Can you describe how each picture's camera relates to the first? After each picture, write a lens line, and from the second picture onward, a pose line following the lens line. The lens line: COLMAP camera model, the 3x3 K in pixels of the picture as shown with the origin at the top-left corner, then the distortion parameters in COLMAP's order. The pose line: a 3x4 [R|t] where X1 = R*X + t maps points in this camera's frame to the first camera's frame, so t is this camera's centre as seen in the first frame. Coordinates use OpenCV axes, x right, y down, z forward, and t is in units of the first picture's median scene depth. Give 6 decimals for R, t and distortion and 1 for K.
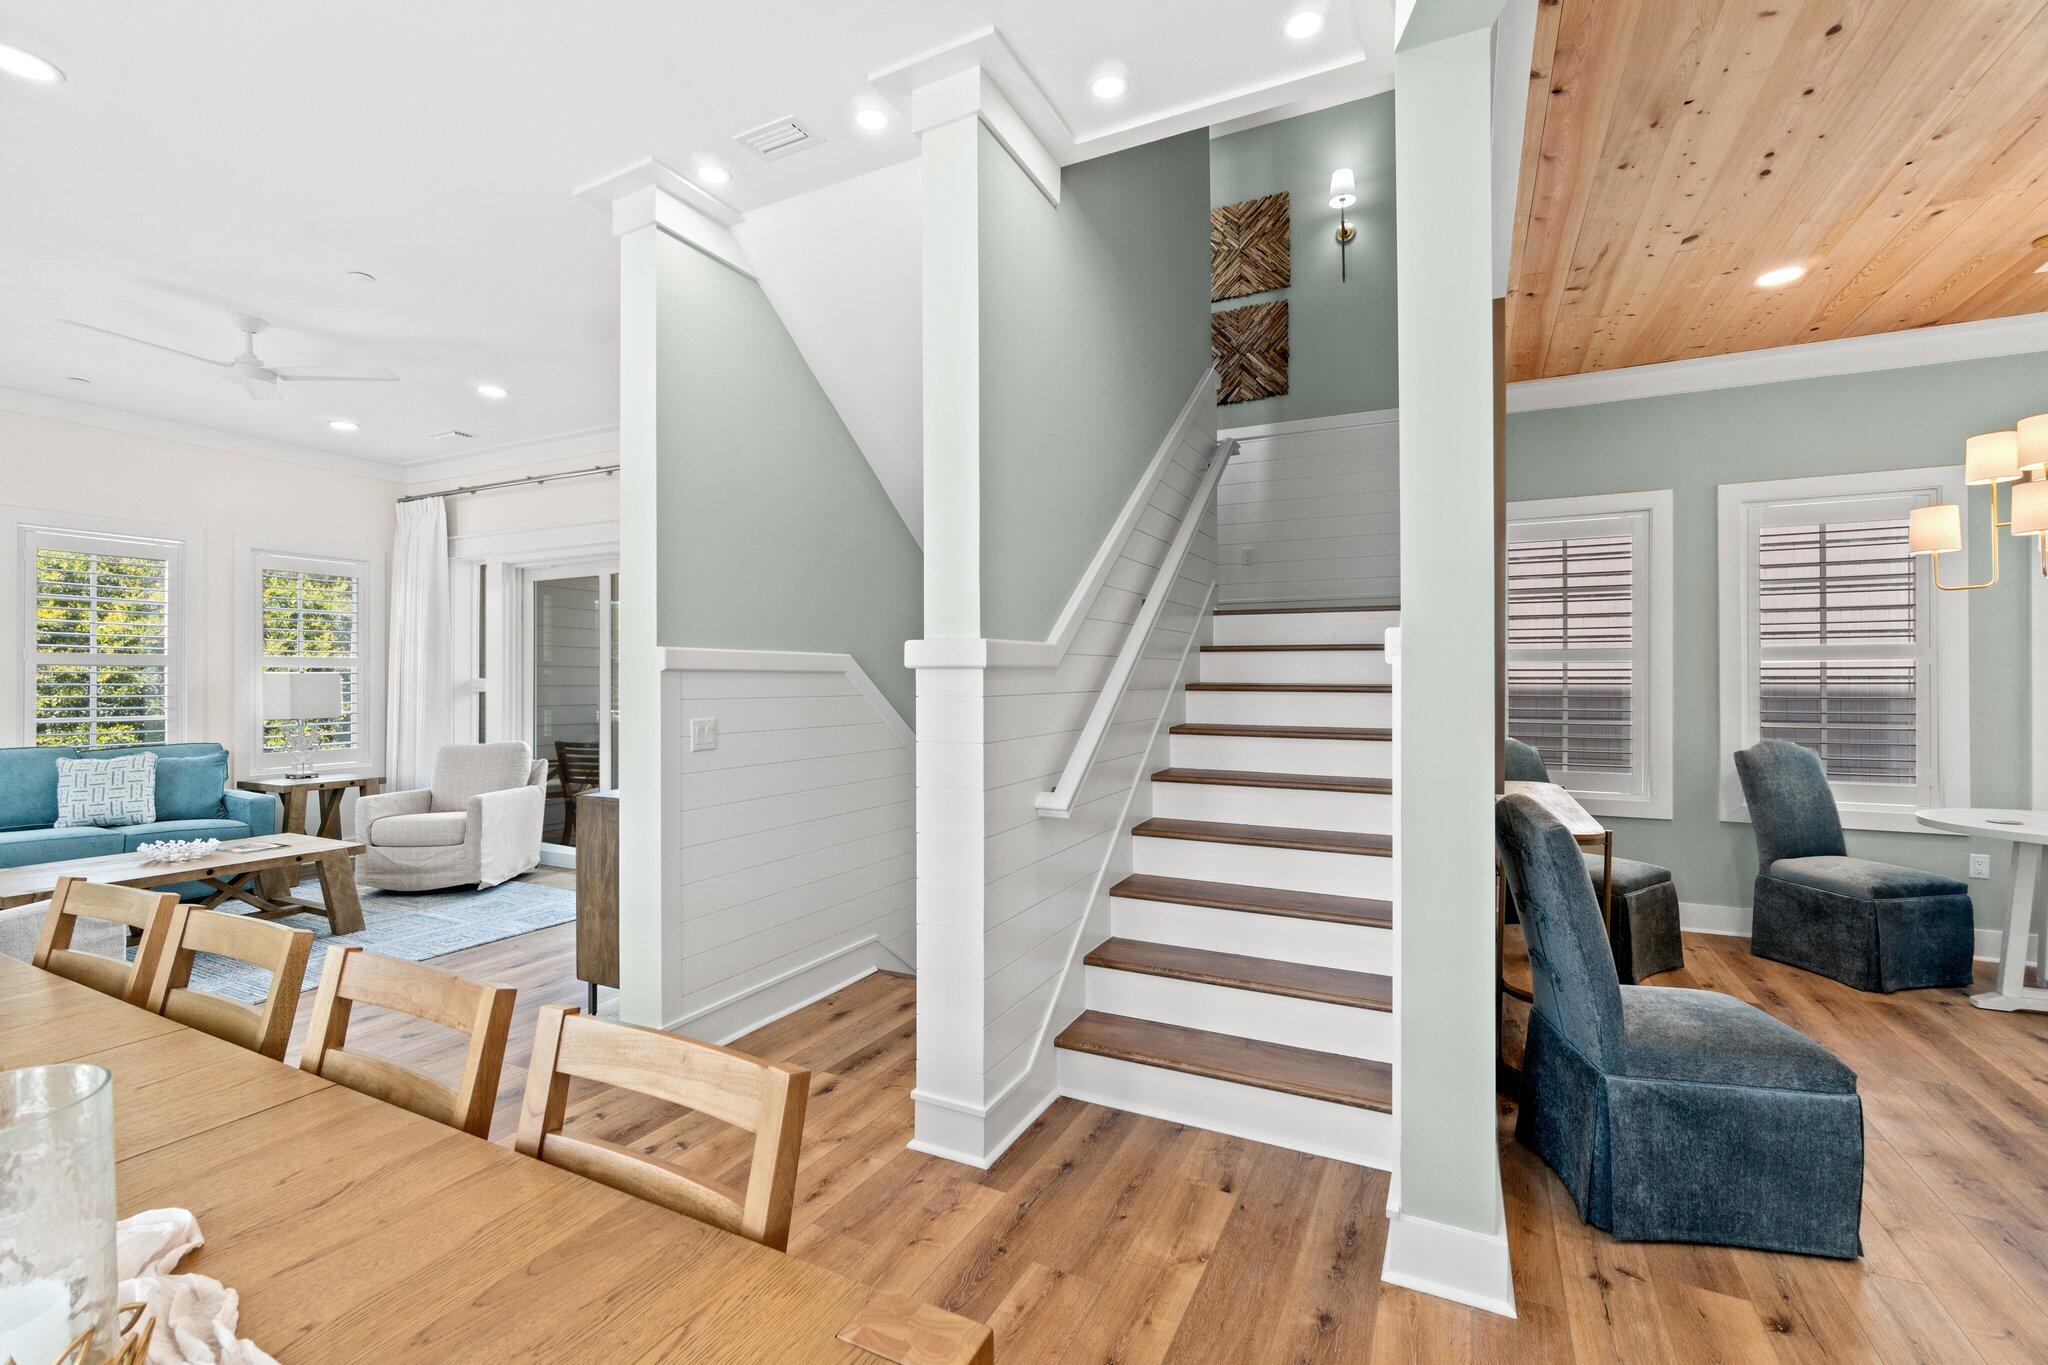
lens RADIAL K [[878.2, 0, 1019.3], [0, 878.2, 683.0], [0, 0, 1]] dist [-0.003792, -0.000121]
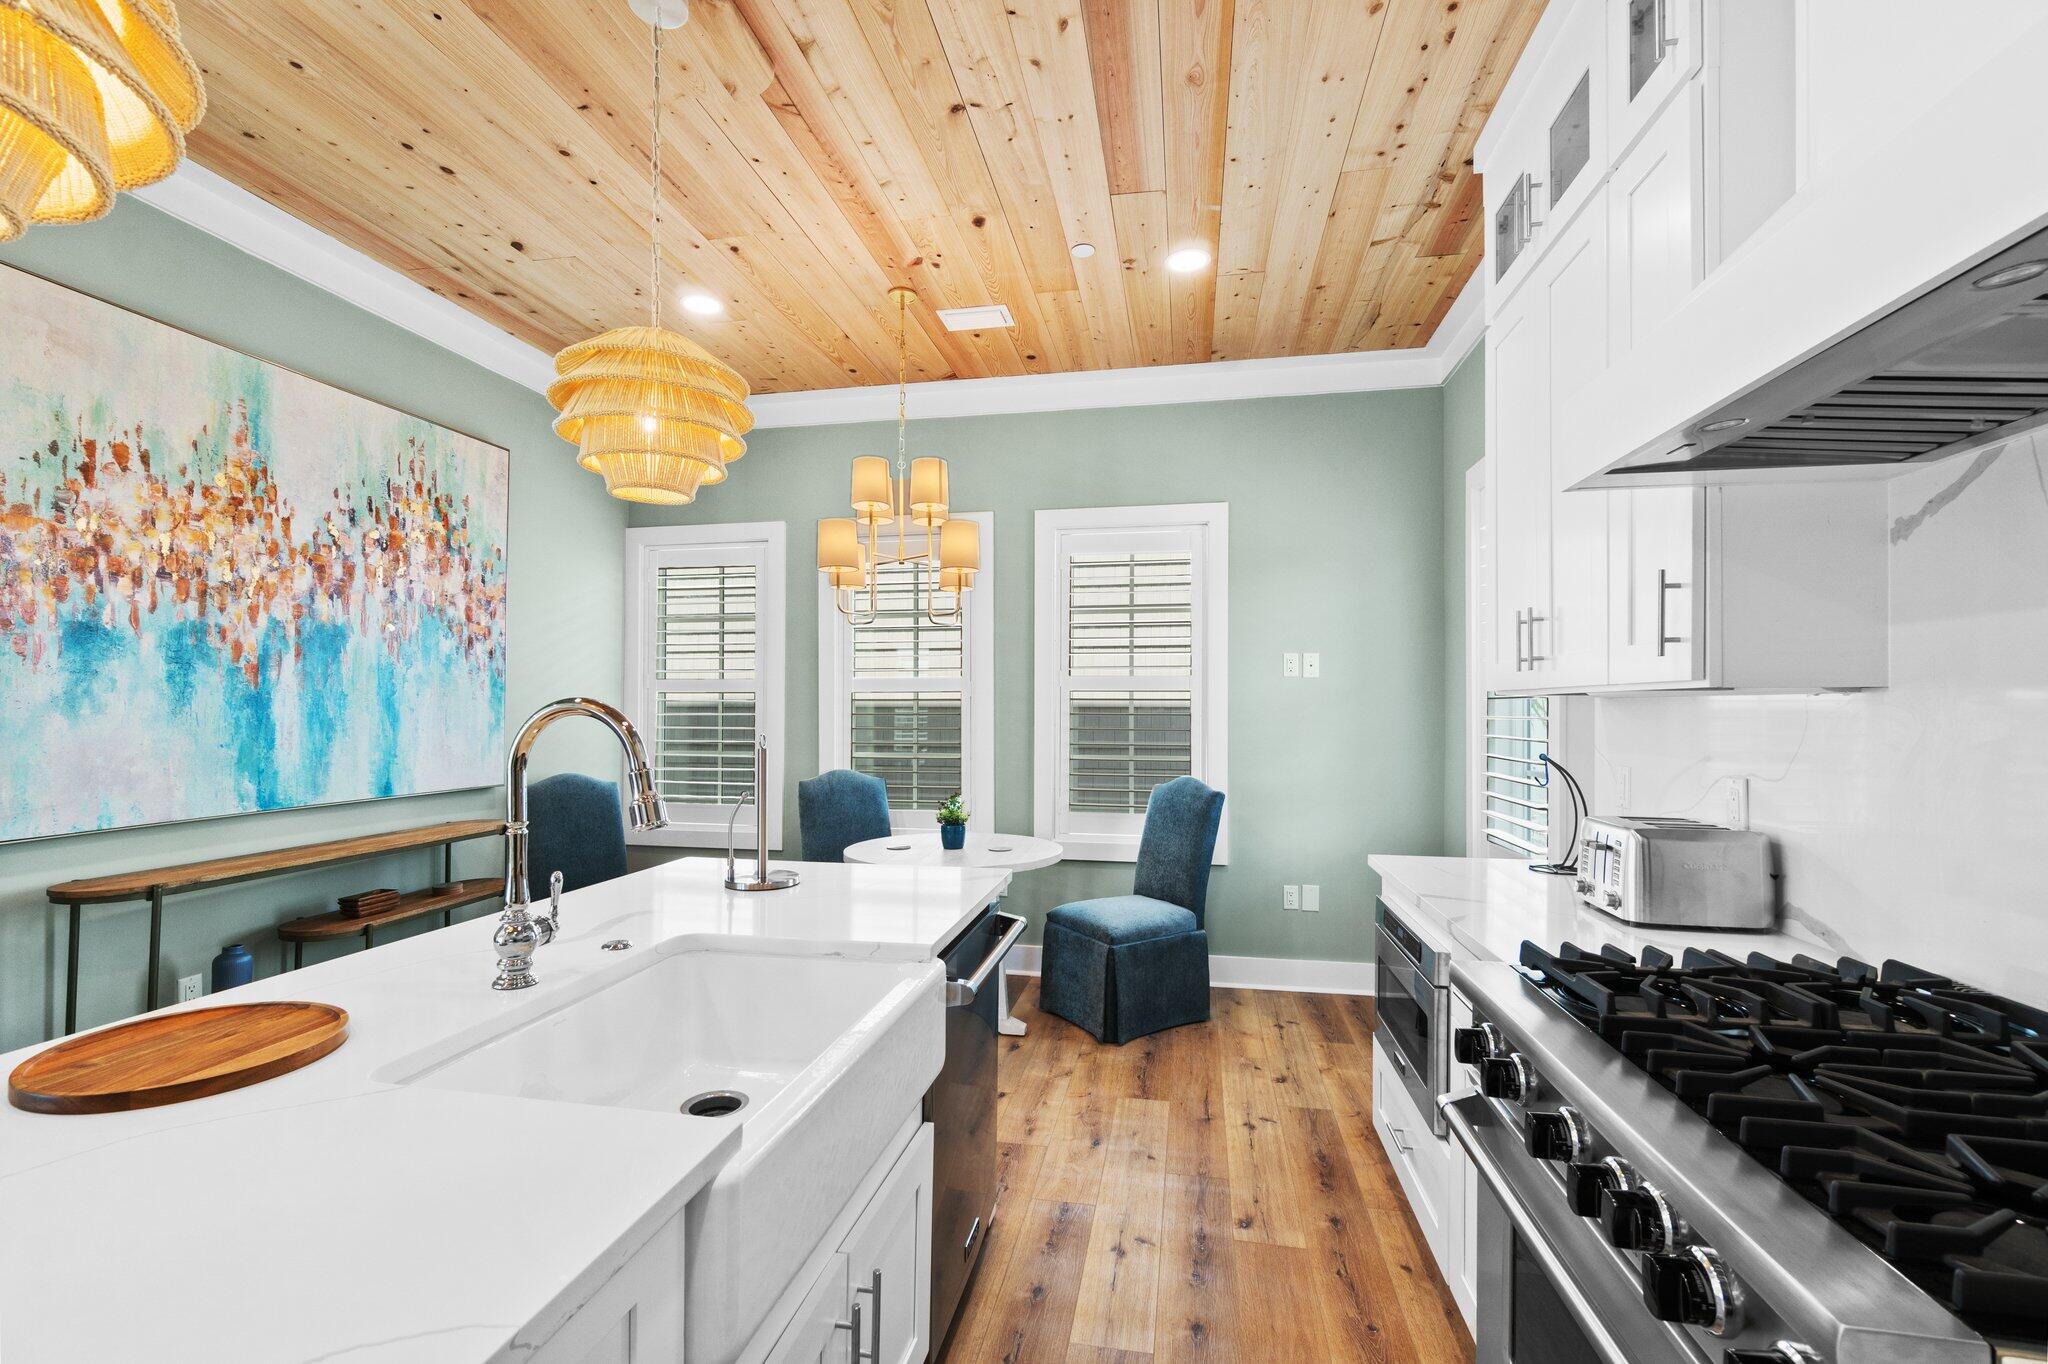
lens RADIAL K [[878.2, 0, 1018.0], [0, 878.2, 701.5], [0, 0, 1]] dist [-0.003792, -0.000121]
pose [[0.962689, 0.005882, 0.270547, 0.827594], [-0.004198, 0.999968, -0.006804, -0.011067], [-0.270578, 0.005414, 0.962683, -0.040674]]
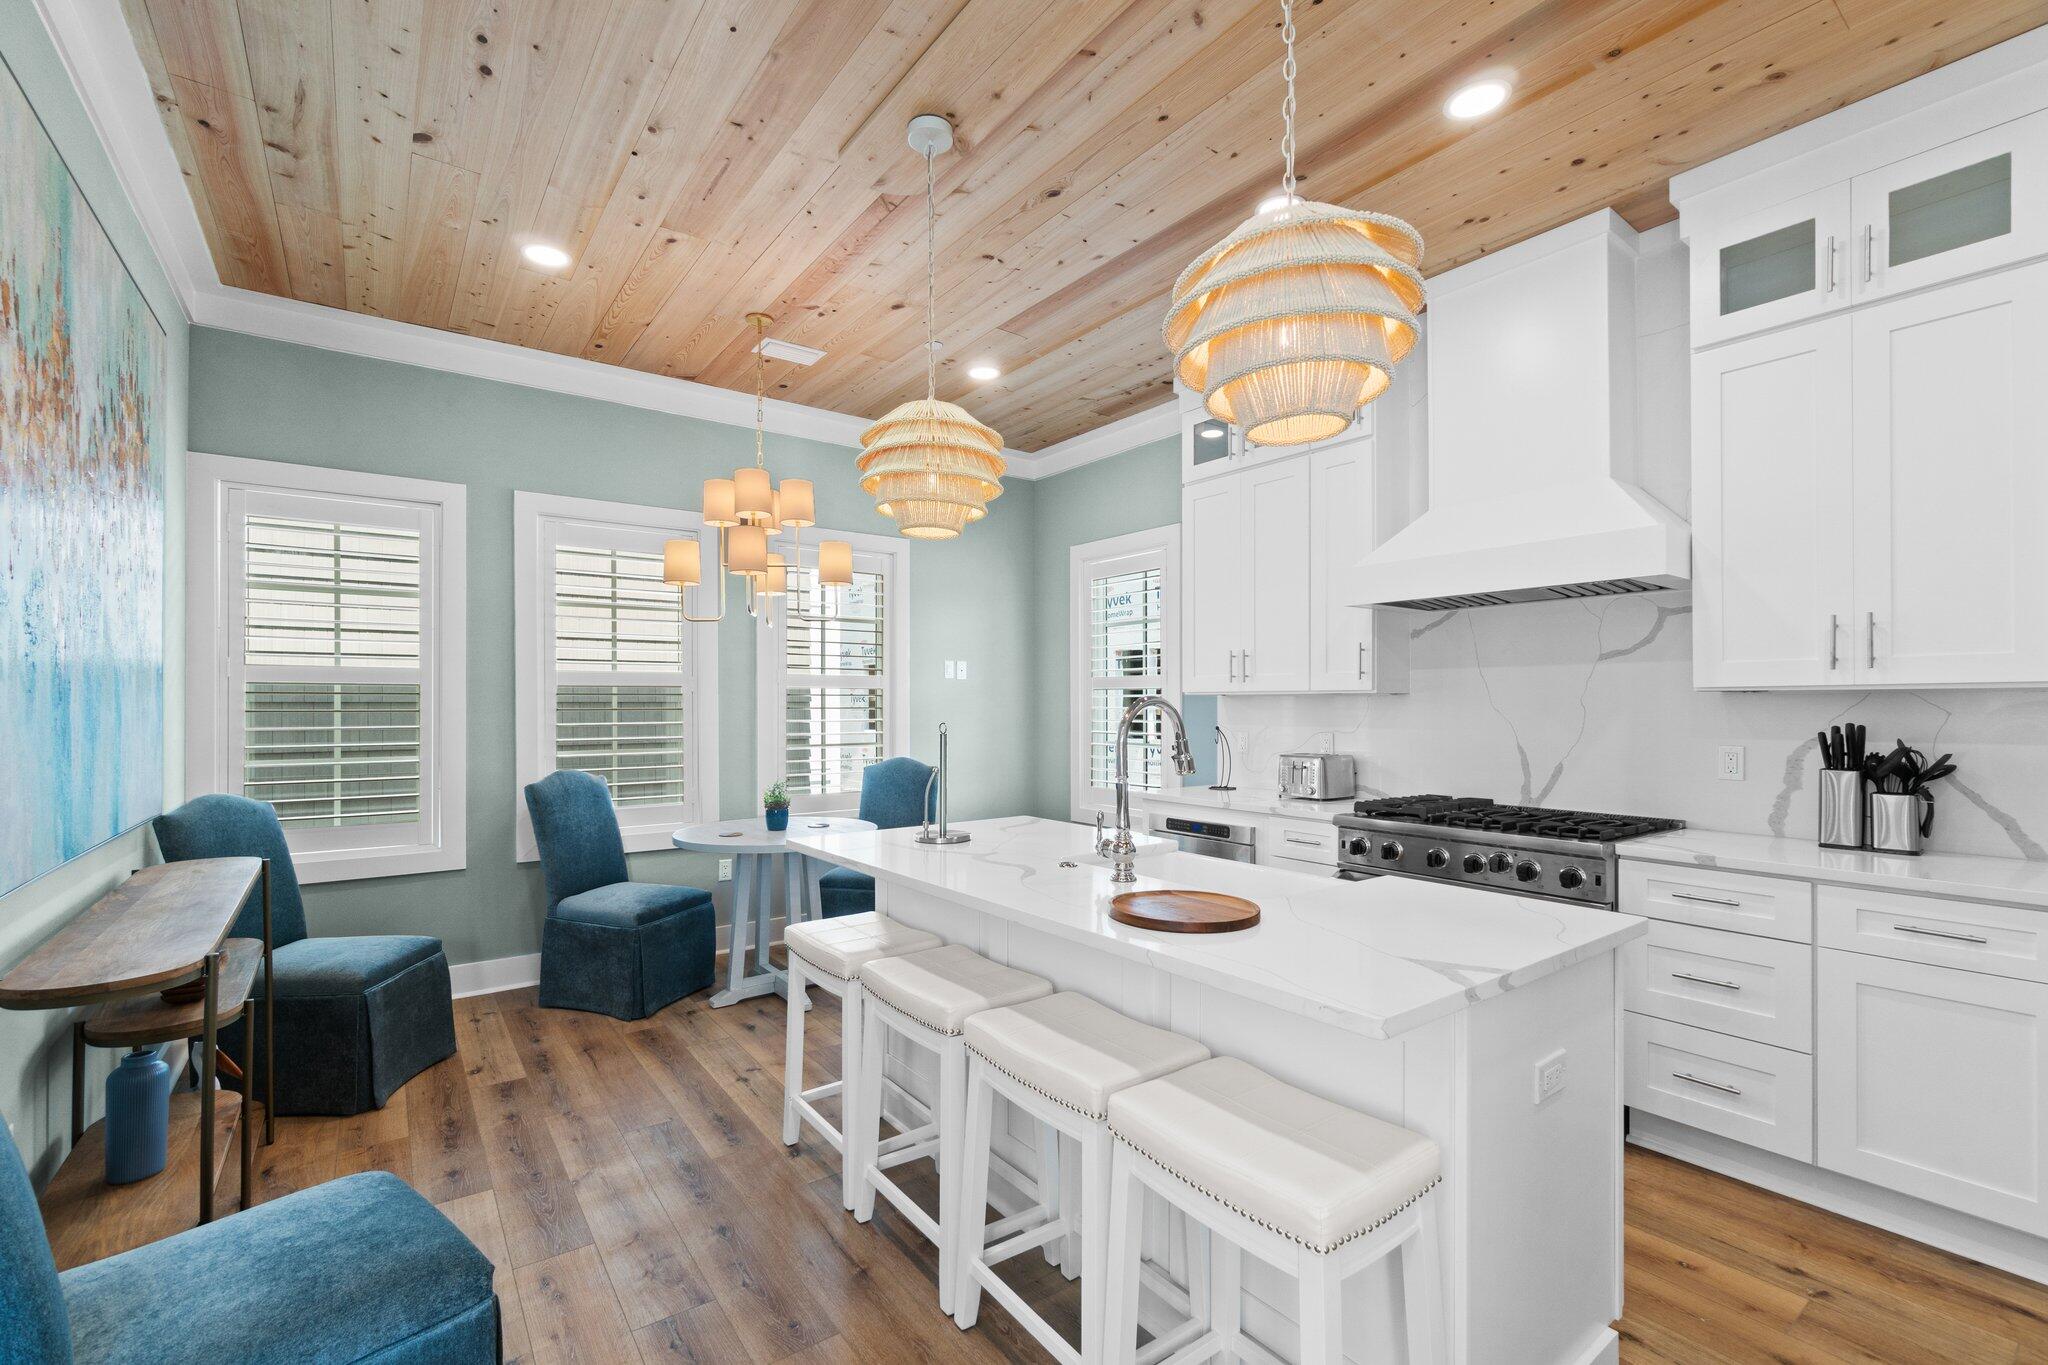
lens RADIAL K [[878.2, 0, 999.6], [0, 878.2, 703.2], [0, 0, 1]] dist [-0.003792, -0.000121]
pose [[0.467478, 0.002620, 0.884001, 0.260596], [-0.003607, 0.999993, -0.001056, -0.009134], [-0.883997, -0.002695, 0.467484, 0.151923]]
